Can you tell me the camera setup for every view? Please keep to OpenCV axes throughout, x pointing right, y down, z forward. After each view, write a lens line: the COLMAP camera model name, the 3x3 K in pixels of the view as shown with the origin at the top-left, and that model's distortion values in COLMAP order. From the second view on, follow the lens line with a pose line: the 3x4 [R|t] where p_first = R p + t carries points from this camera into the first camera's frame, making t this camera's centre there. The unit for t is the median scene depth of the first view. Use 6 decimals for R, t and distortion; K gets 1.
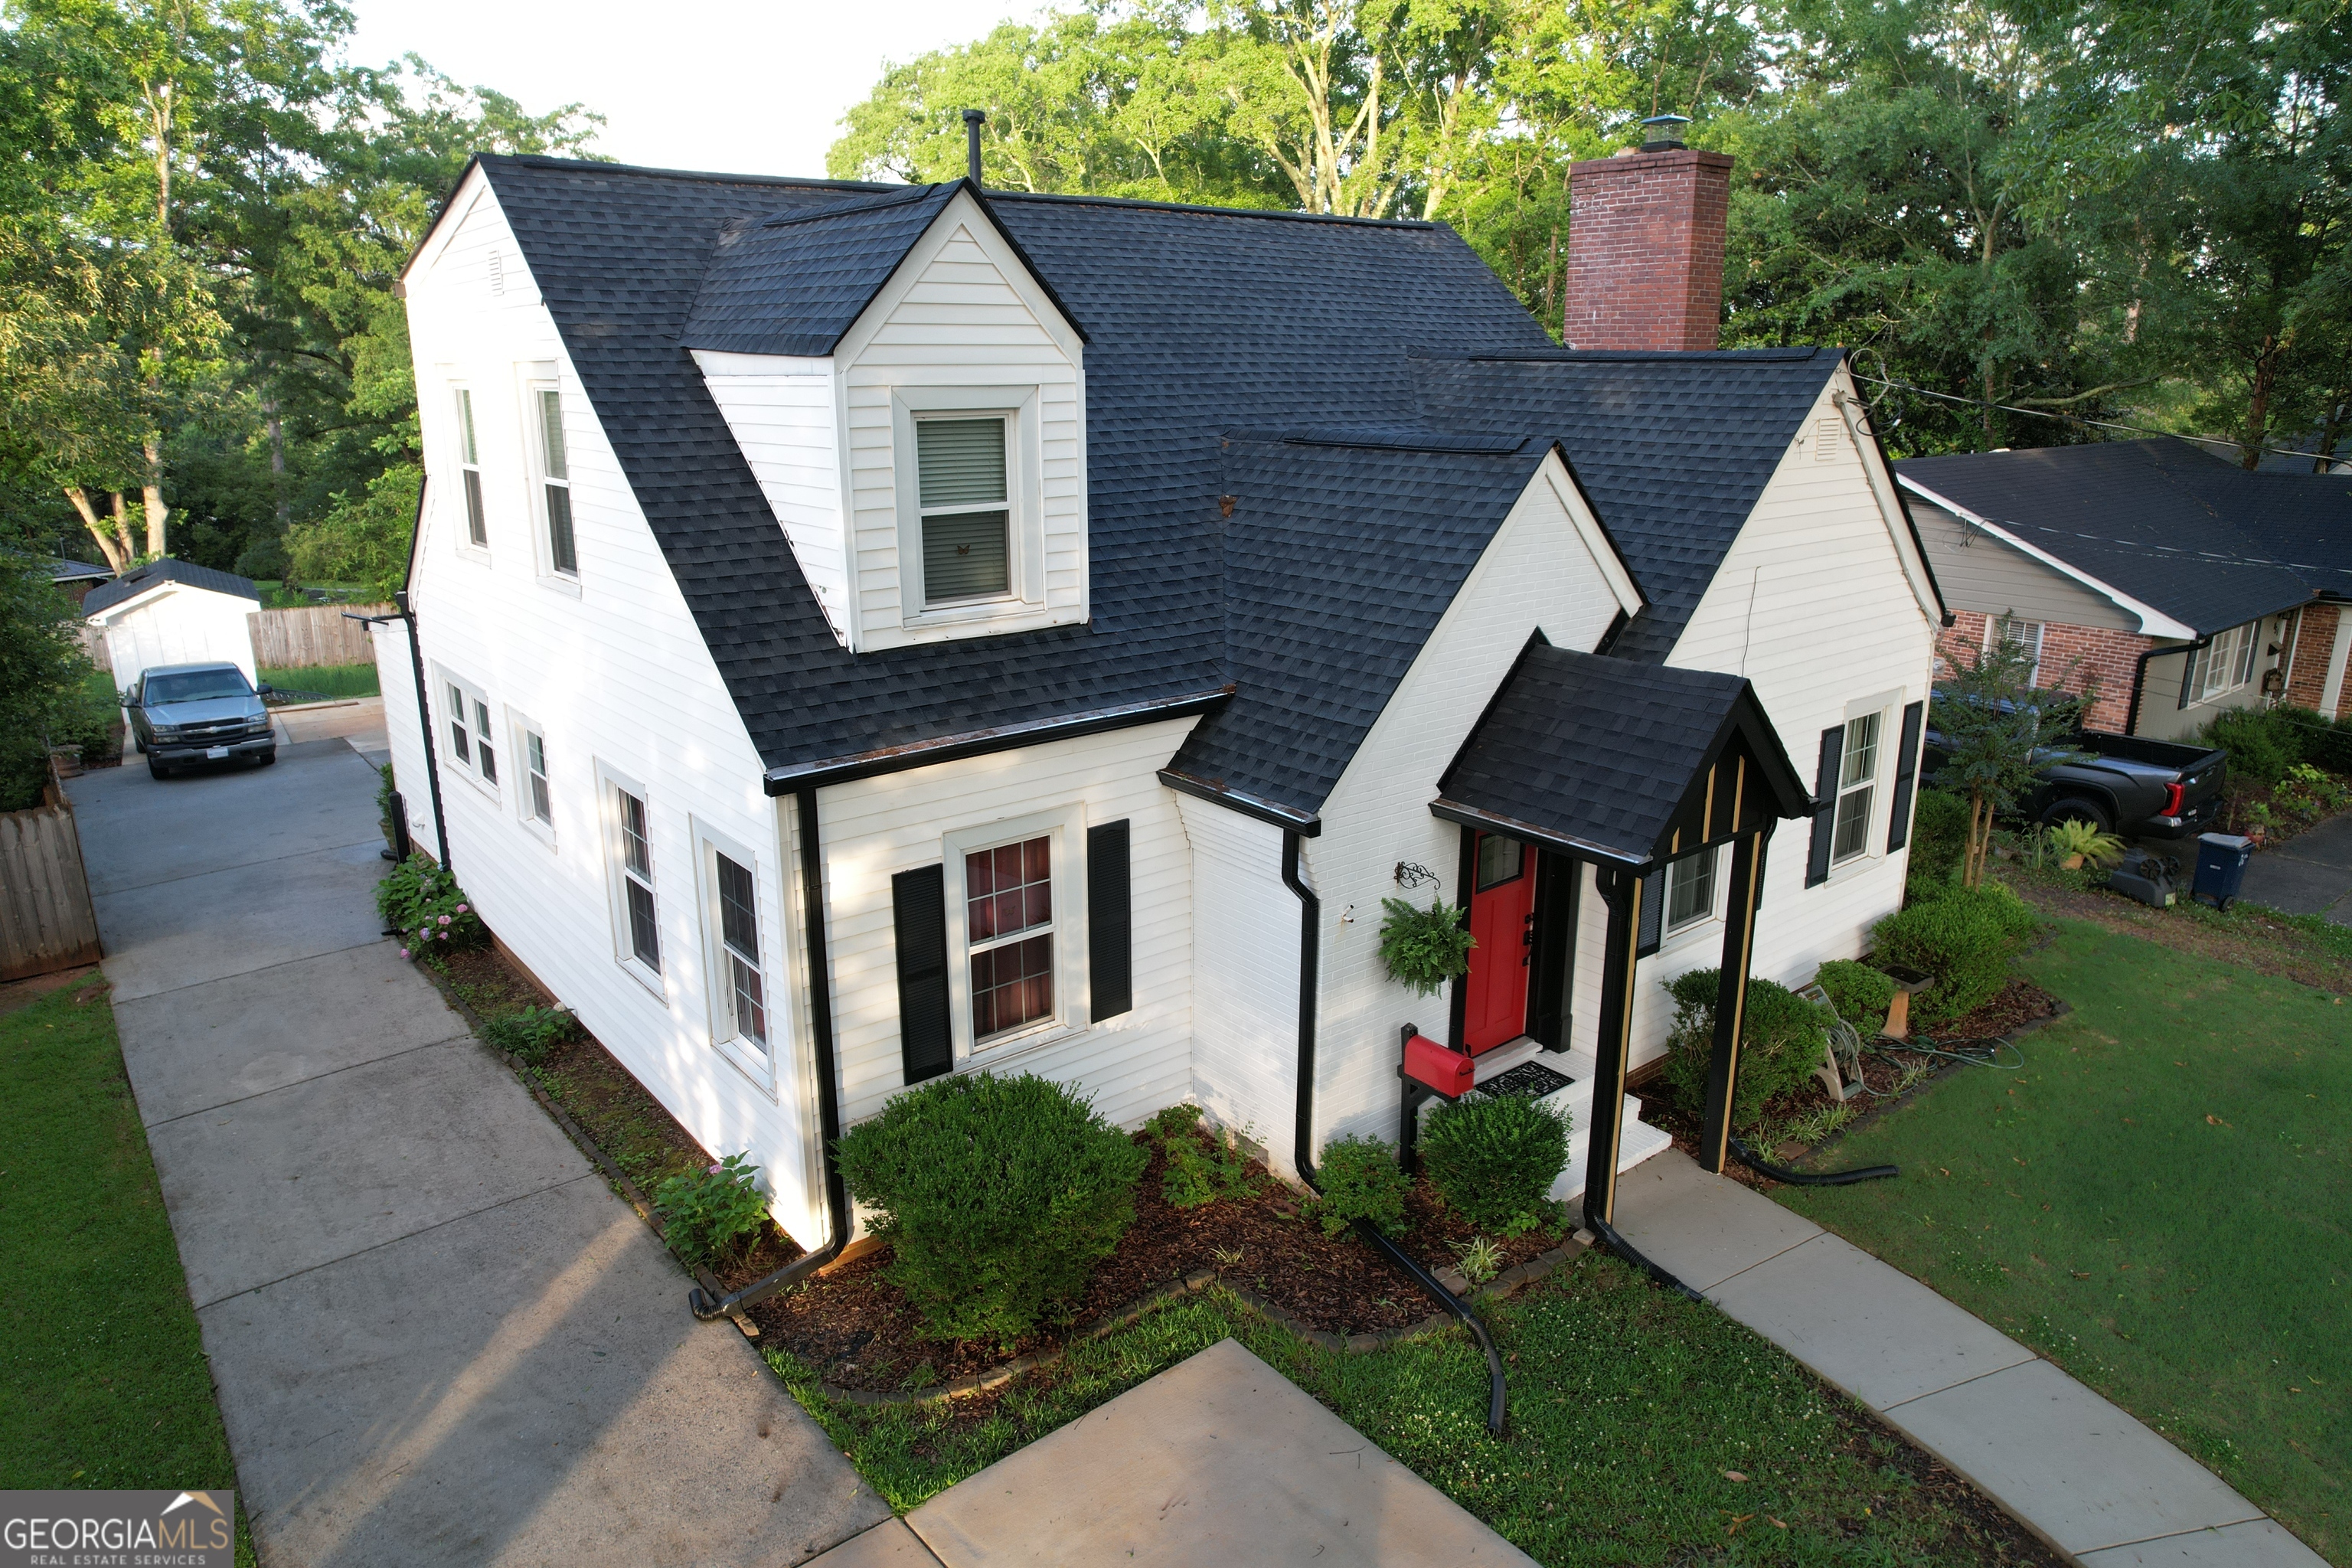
lens RADIAL K [[1511.4, 0, 1178.2], [0, 1511.4, 788.7], [0, 0, 1]] dist [-0.071139, 0.062618]
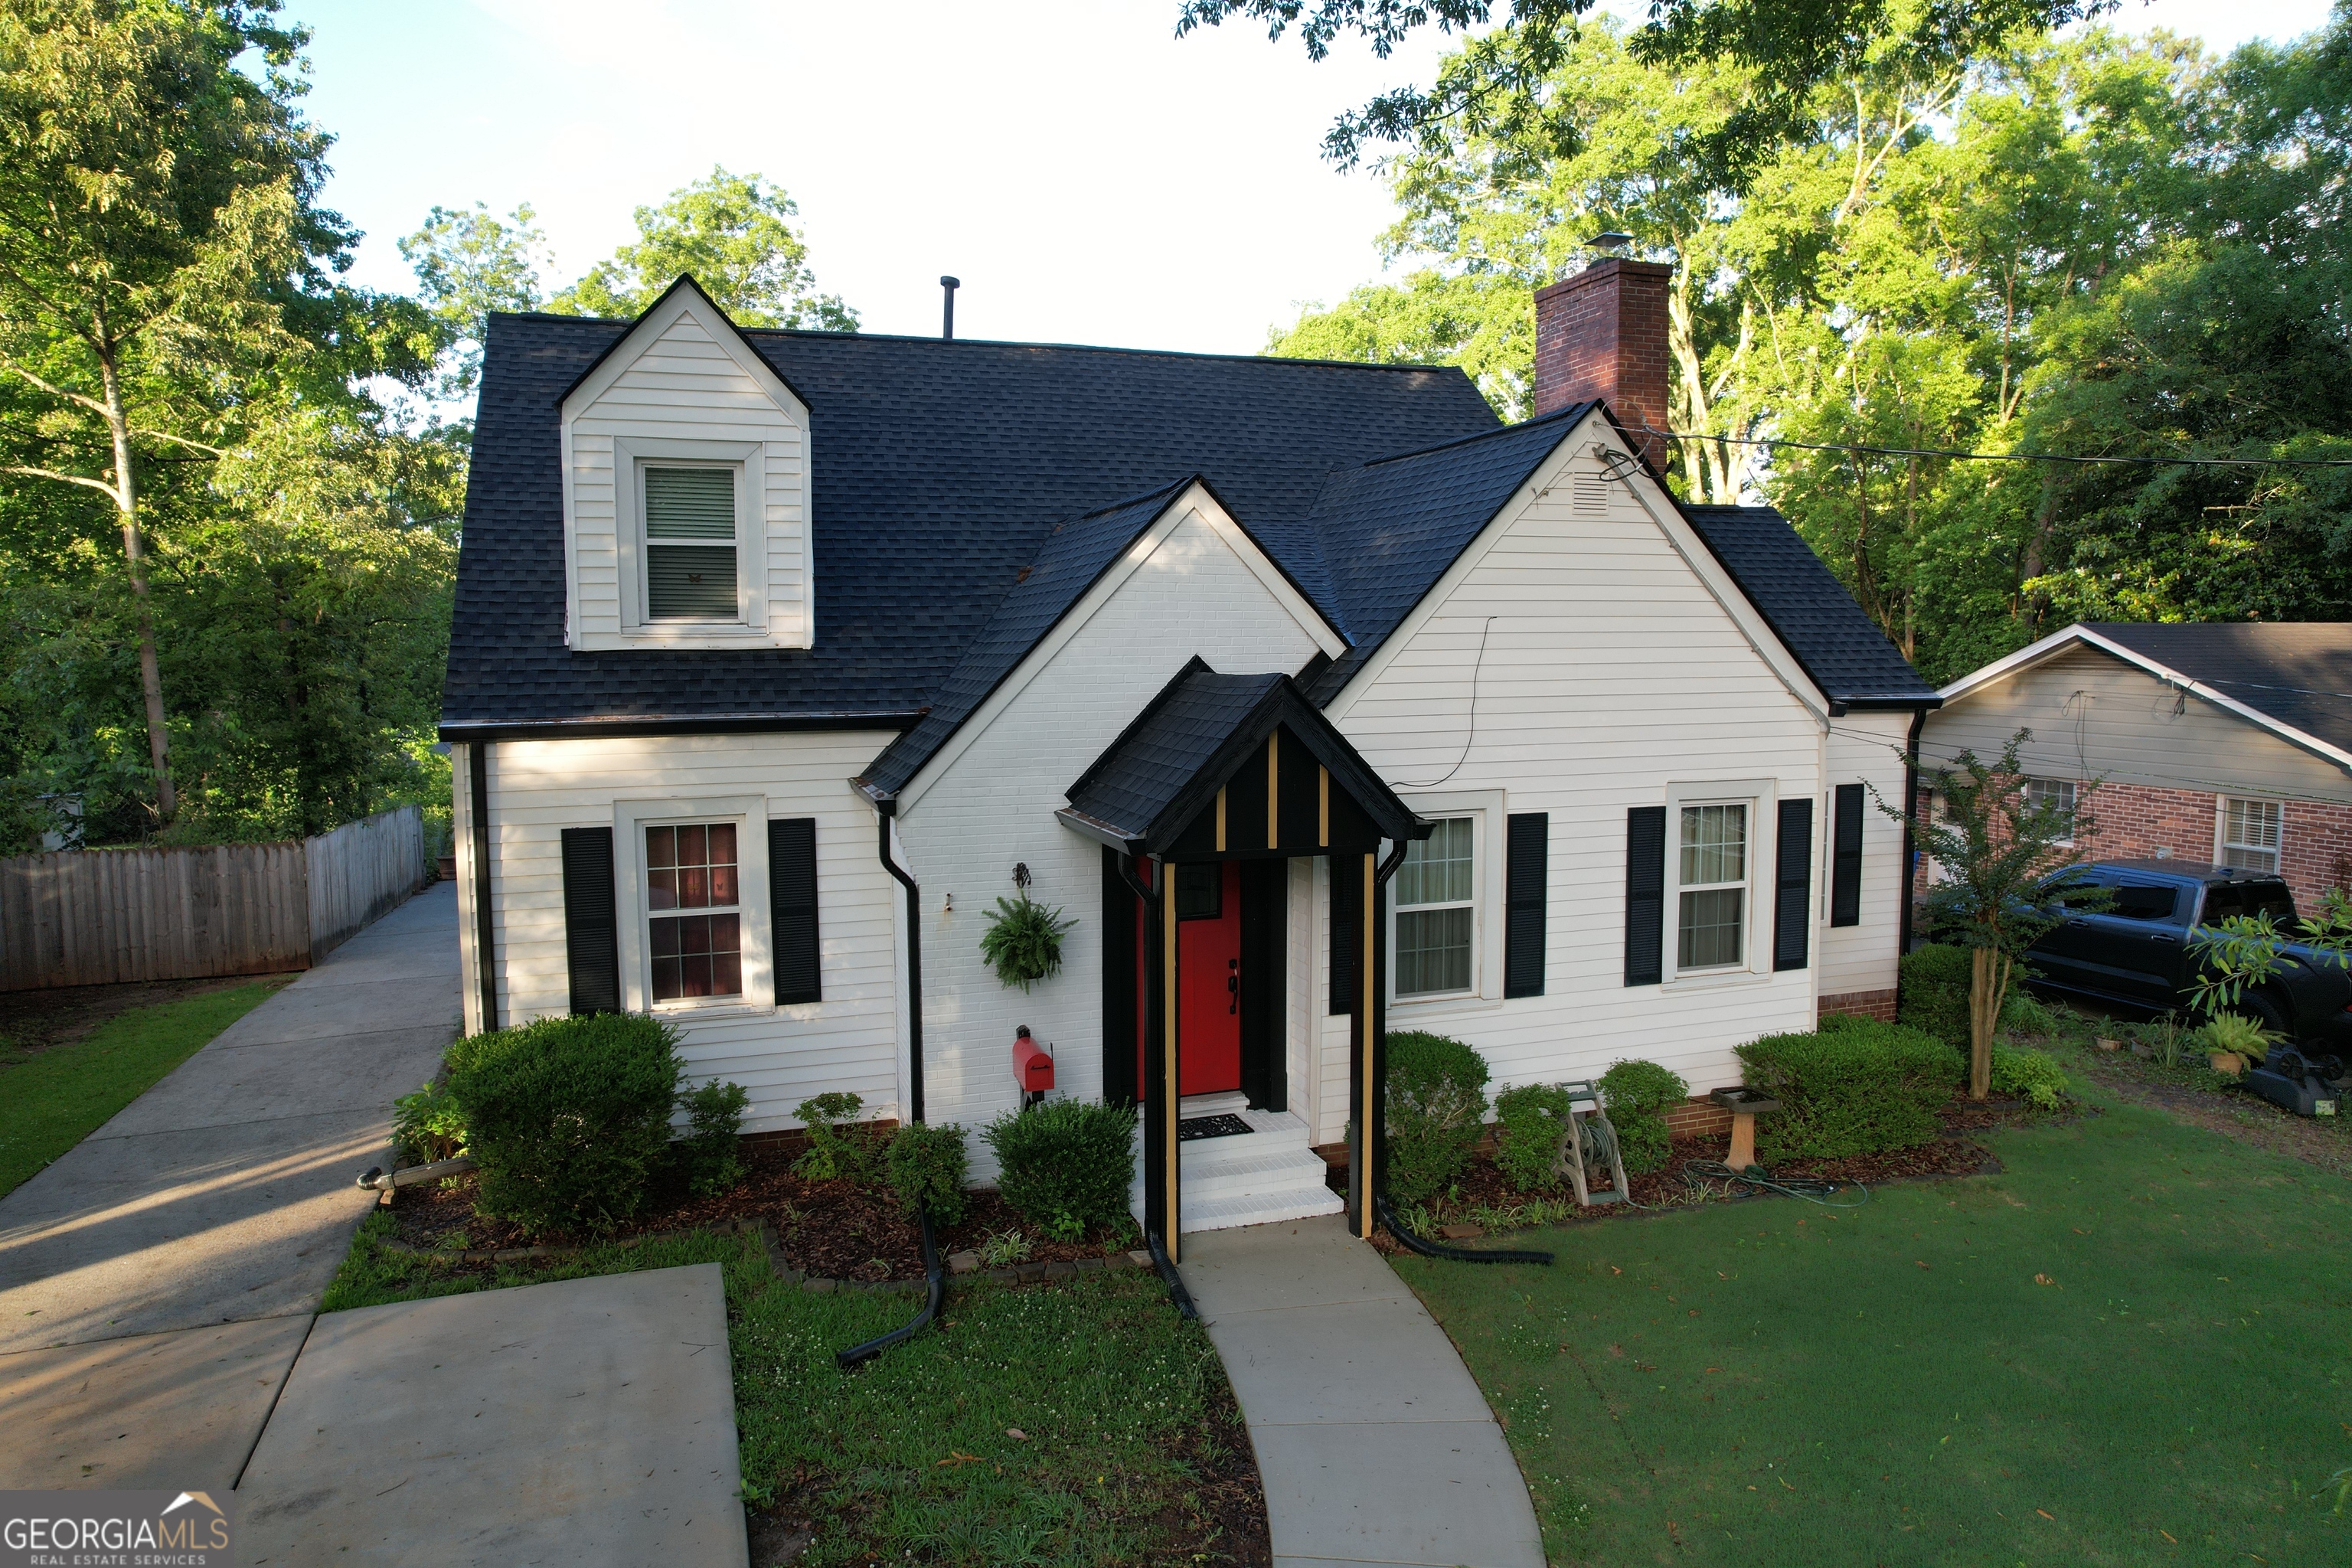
lens RADIAL K [[1511.4, 0, 1178.2], [0, 1511.4, 788.7], [0, 0, 1]] dist [-0.071139, 0.062618]
pose [[0.941010, 0.032247, -0.336839, 0.597368], [-0.091862, 0.982410, -0.162581, 0.156059], [0.325671, 0.183933, 0.927420, 0.054848]]
